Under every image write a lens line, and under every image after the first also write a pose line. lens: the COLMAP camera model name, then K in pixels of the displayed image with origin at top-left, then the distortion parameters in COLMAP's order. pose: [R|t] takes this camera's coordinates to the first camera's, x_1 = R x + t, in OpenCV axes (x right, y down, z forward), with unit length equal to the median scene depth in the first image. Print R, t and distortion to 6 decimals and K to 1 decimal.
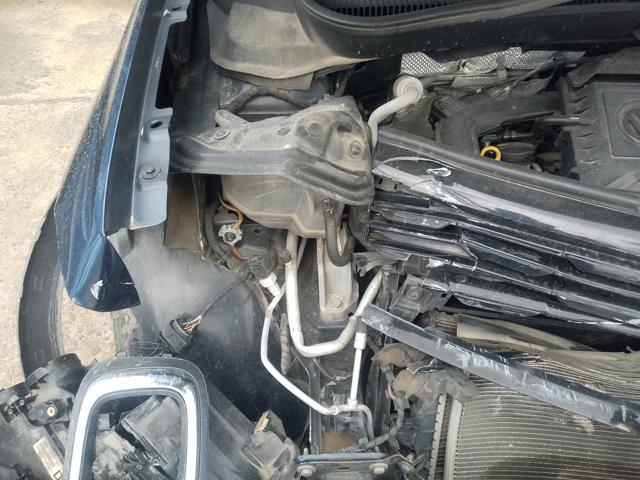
lens RADIAL K [[488.1, 0, 319.6], [0, 488.1, 241.2], [0, 0, 1]] dist [0.022008, -0.034848]
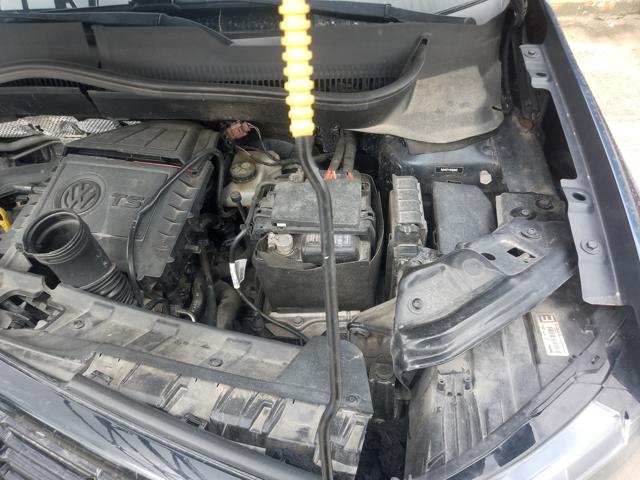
lens RADIAL K [[488.1, 0, 322.1], [0, 488.1, 240.6], [0, 0, 1]] dist [0.022008, -0.034848]
pose [[0.995898, 0.054850, -0.071958, 1.286442], [-0.058669, 0.996918, -0.052074, -0.119228], [0.068880, 0.056082, 0.996047, -0.026587]]
